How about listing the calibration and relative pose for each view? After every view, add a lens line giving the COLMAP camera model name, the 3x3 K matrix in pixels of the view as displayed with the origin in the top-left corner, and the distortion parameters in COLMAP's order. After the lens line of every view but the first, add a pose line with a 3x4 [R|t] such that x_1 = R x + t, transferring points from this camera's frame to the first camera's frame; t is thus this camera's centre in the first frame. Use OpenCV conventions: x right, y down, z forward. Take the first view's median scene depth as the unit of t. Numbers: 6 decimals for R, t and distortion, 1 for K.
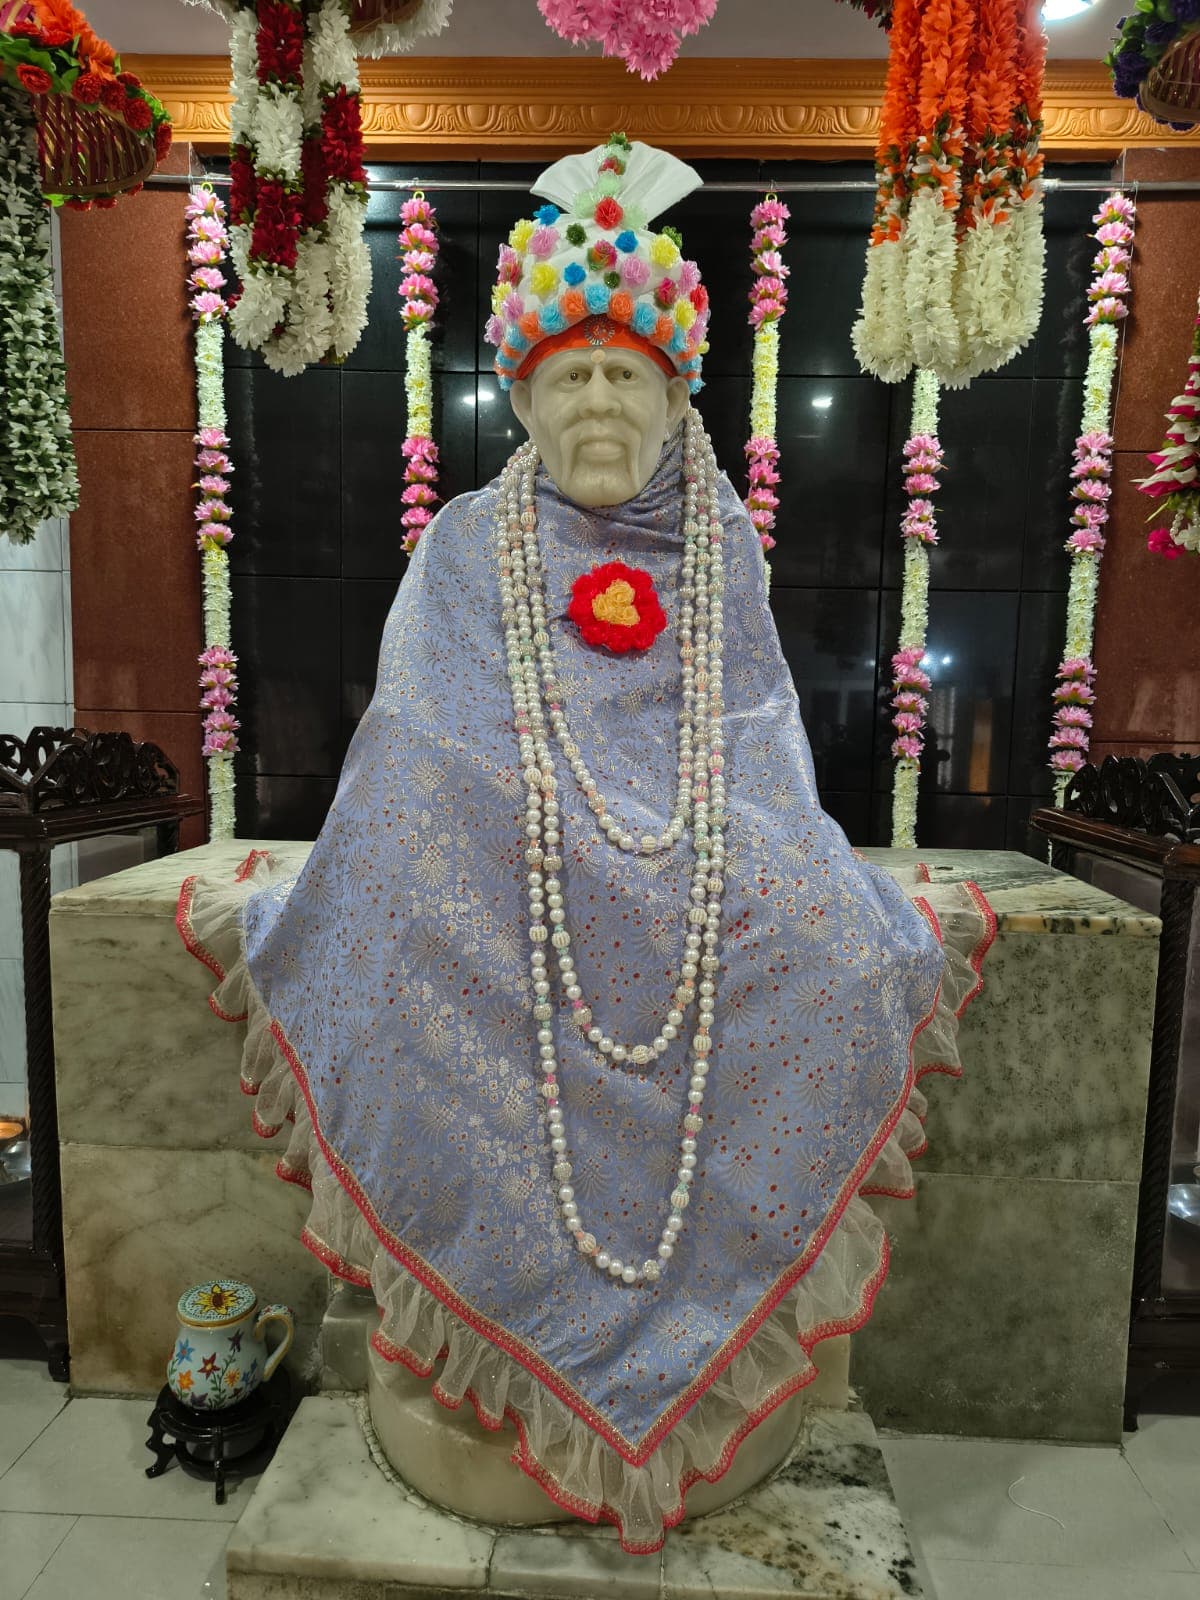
lens RADIAL K [[1094.9, 0, 610.8], [0, 1094.9, 803.2], [0, 0, 1]] dist [0.049943, -0.064192]
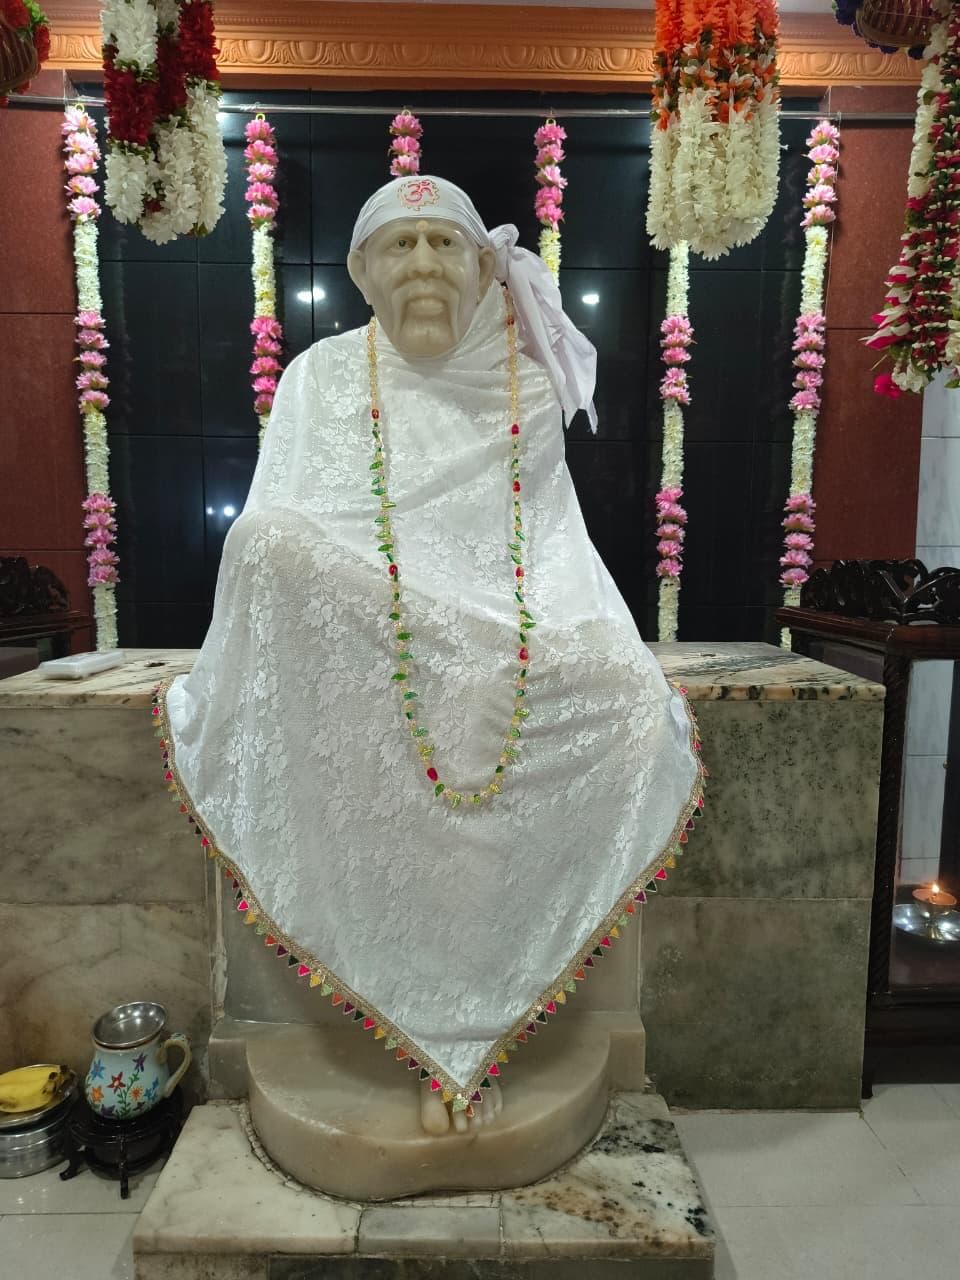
lens RADIAL K [[880.3, 0, 476.8], [0, 880.3, 639.5], [0, 0, 1]] dist [0.046305, -0.062491]
pose [[0.997914, -0.023424, 0.060161, -0.018754], [0.022921, 0.999696, 0.009037, 0.031703], [-0.060354, -0.007639, 0.998148, 0.029580]]
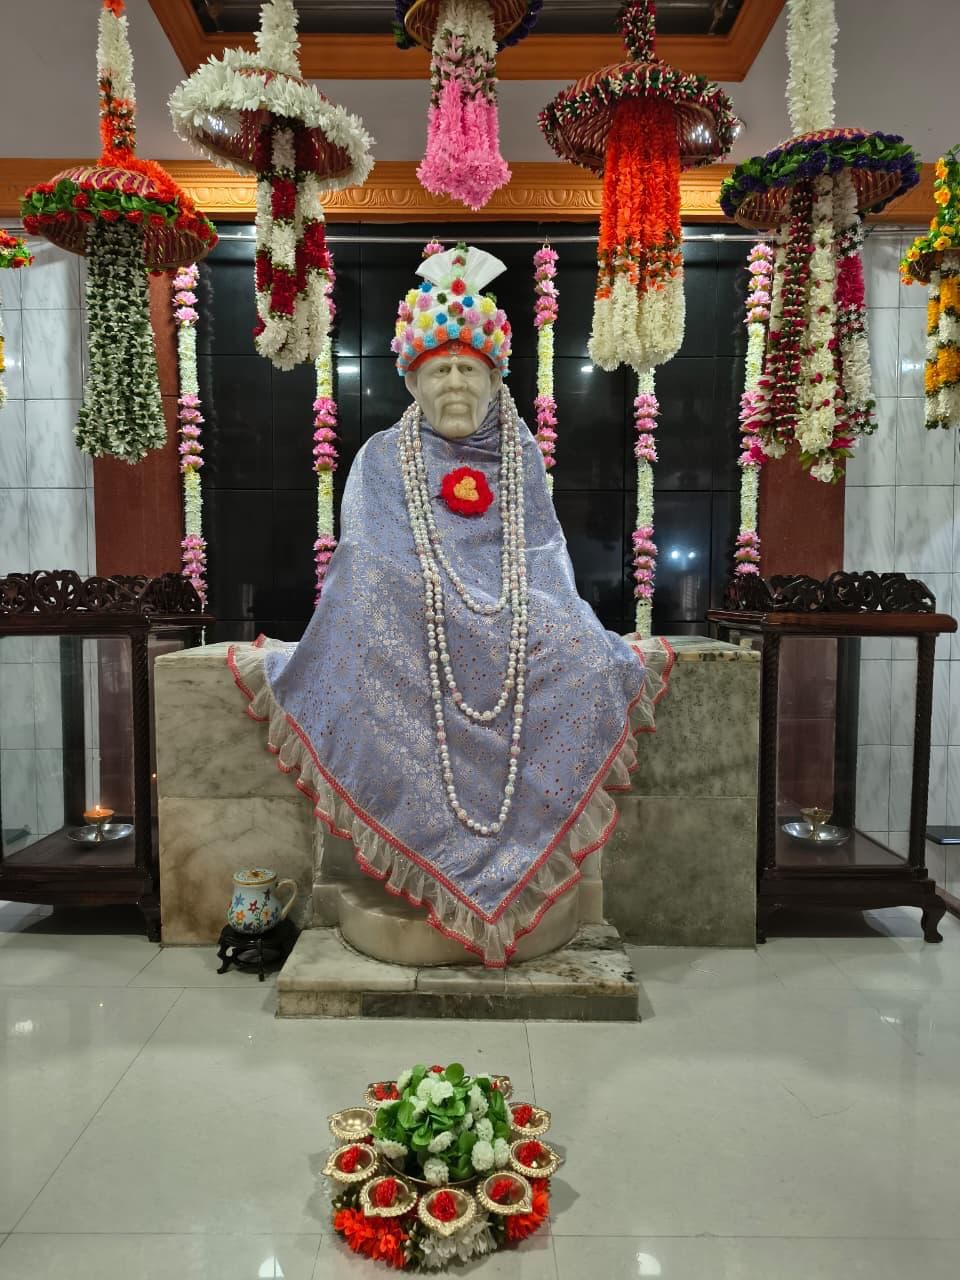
lens RADIAL K [[872.7, 0, 471.6], [0, 872.7, 639.7], [0, 0, 1]] dist [0.061482, -0.075650]
pose [[0.998957, -0.022900, 0.039502, -0.048071], [0.024639, 0.998722, -0.044137, 0.132577], [-0.038441, 0.045064, 0.998244, -0.450064]]
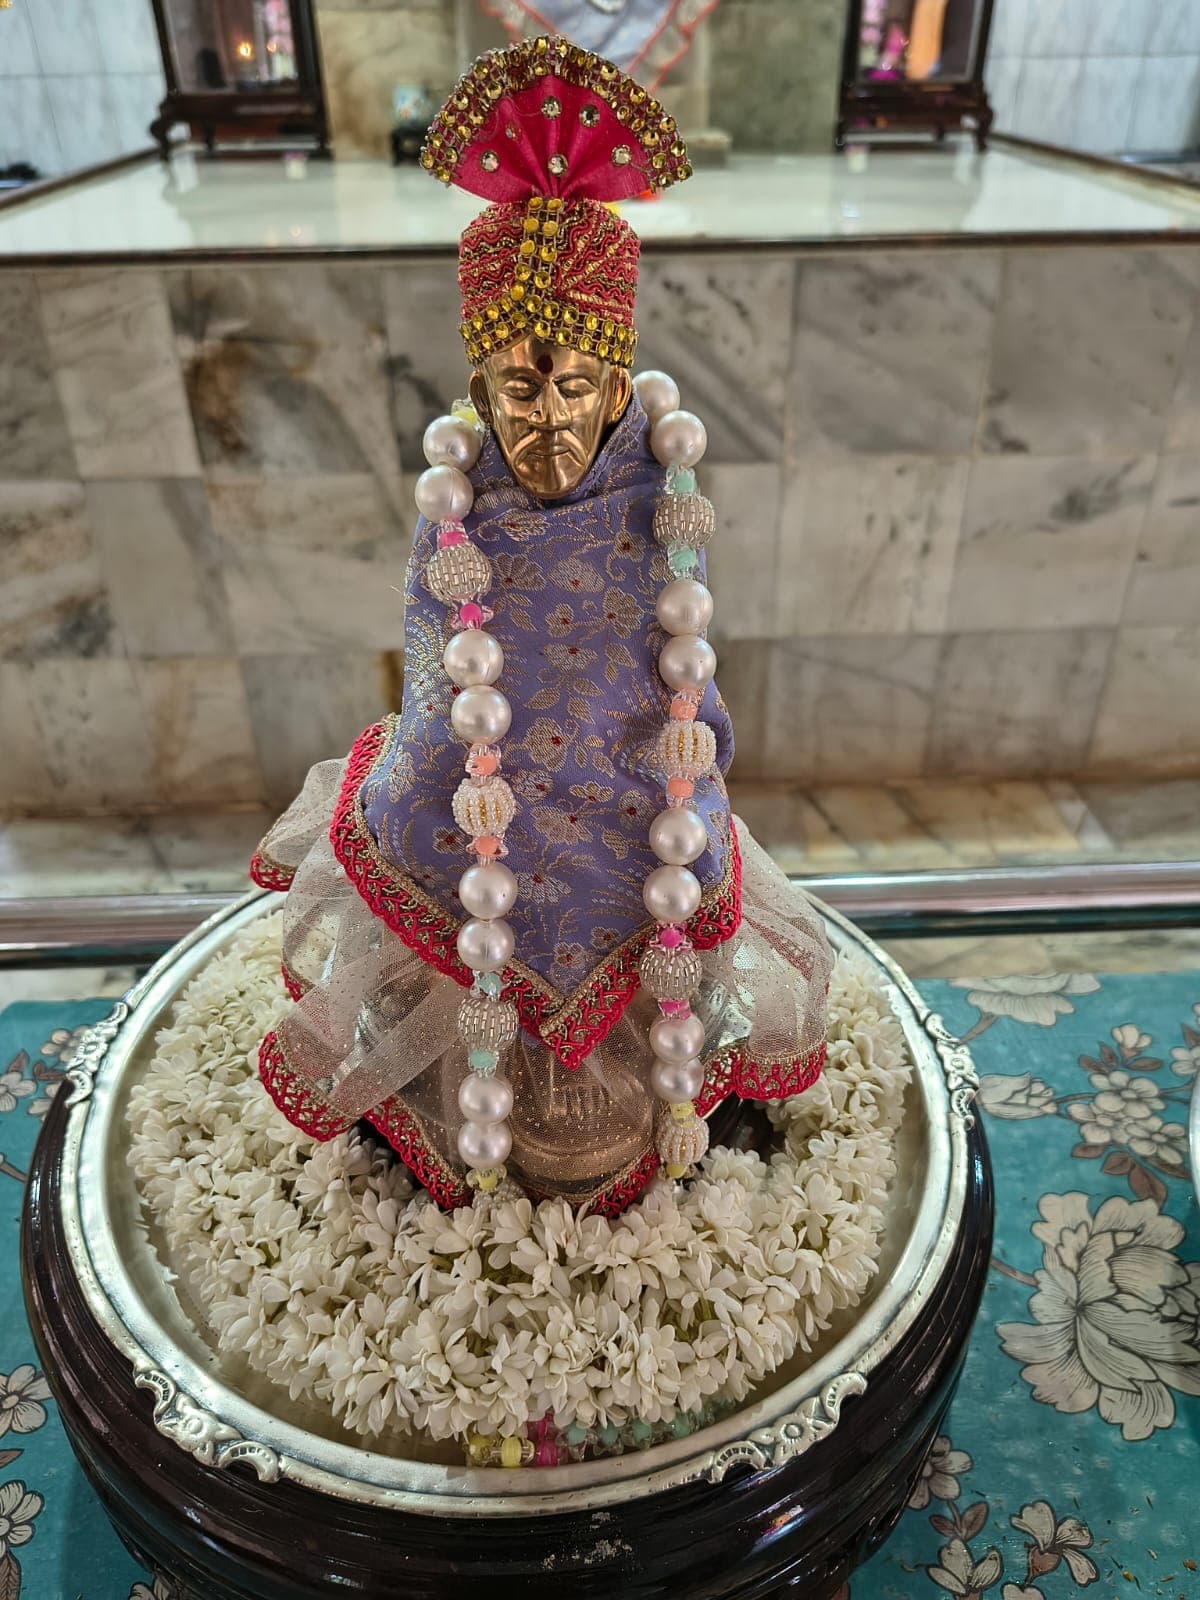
lens RADIAL K [[1183.6, 0, 598.1], [0, 1183.6, 800.2], [0, 0, 1]] dist [0.047685, -0.077444]
pose [[0.996013, -0.073172, 0.051025, -0.210295], [0.041632, 0.887165, 0.459570, 0.620255], [-0.078895, -0.455614, 0.886674, -1.633154]]
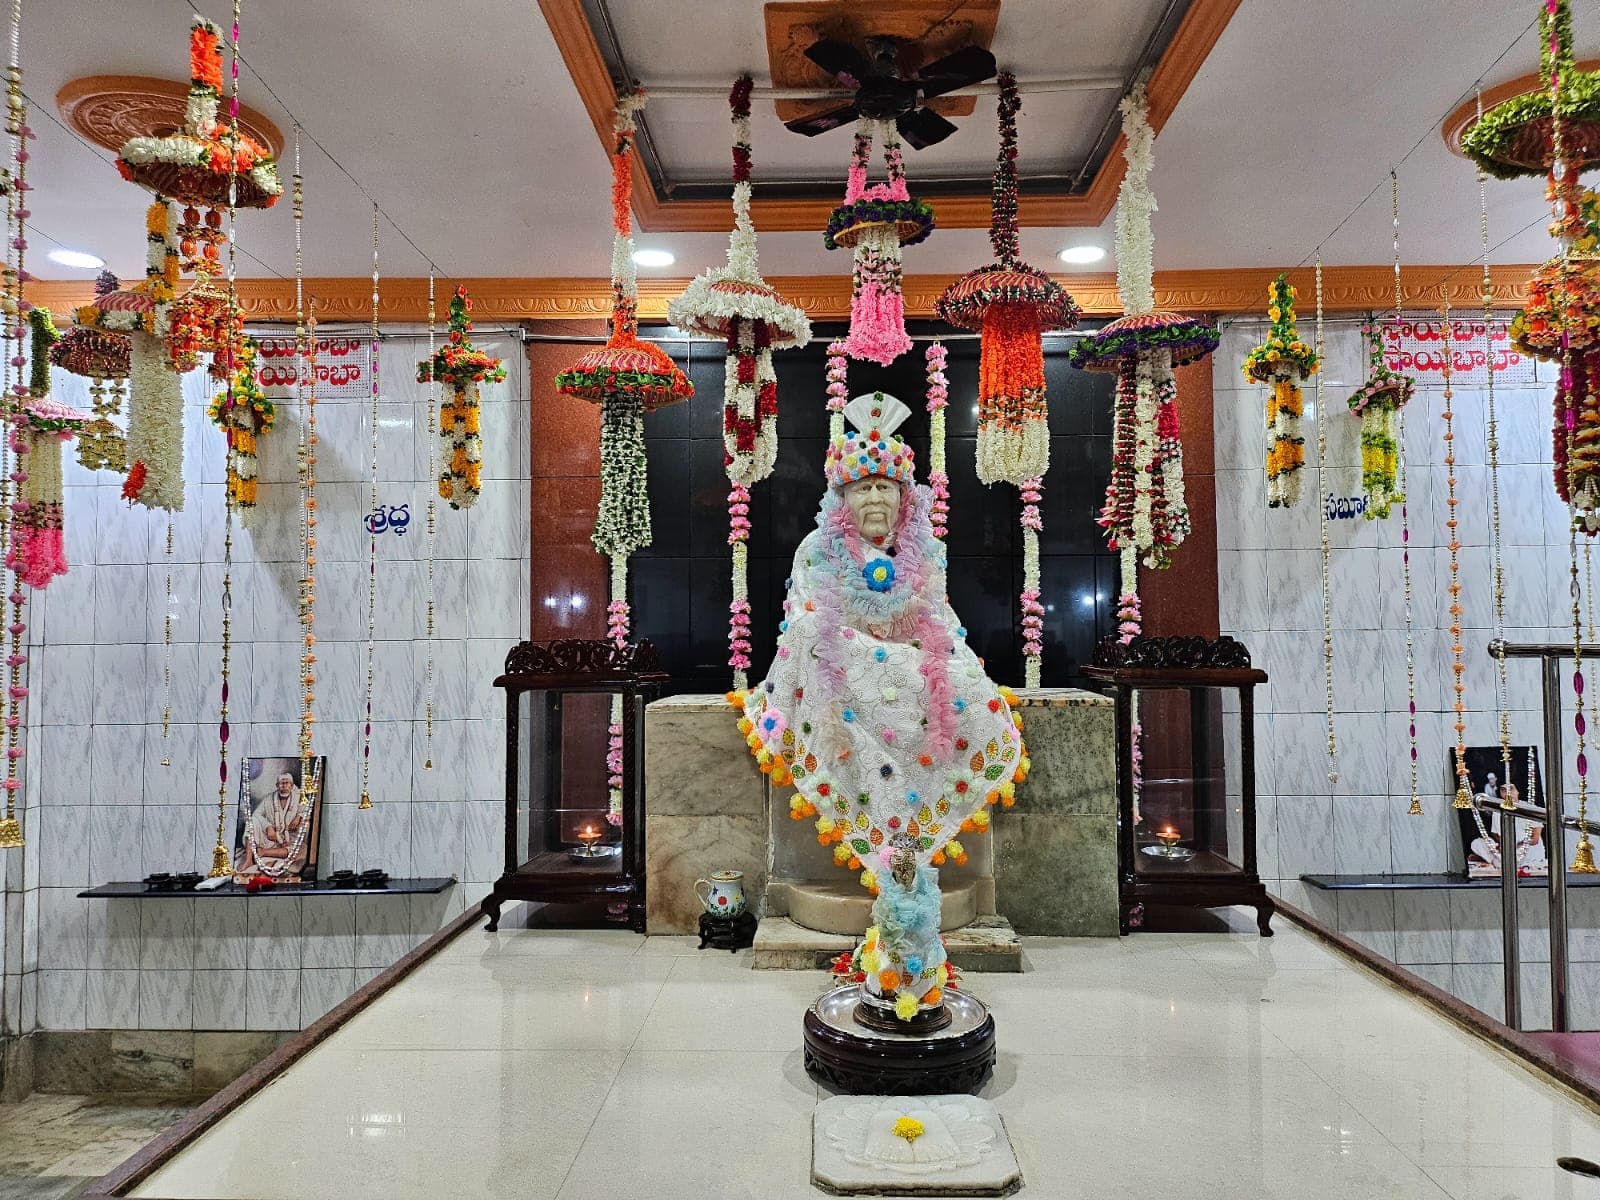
lens RADIAL K [[1120.3, 0, 808.4], [0, 1120.3, 582.7], [0, 0, 1]] dist [0.068226, -0.091317]
pose [[0.999512, -0.027351, 0.015067, -0.190824], [0.029339, 0.987748, -0.153274, 0.203461], [-0.010691, 0.153641, 0.988069, -1.405081]]
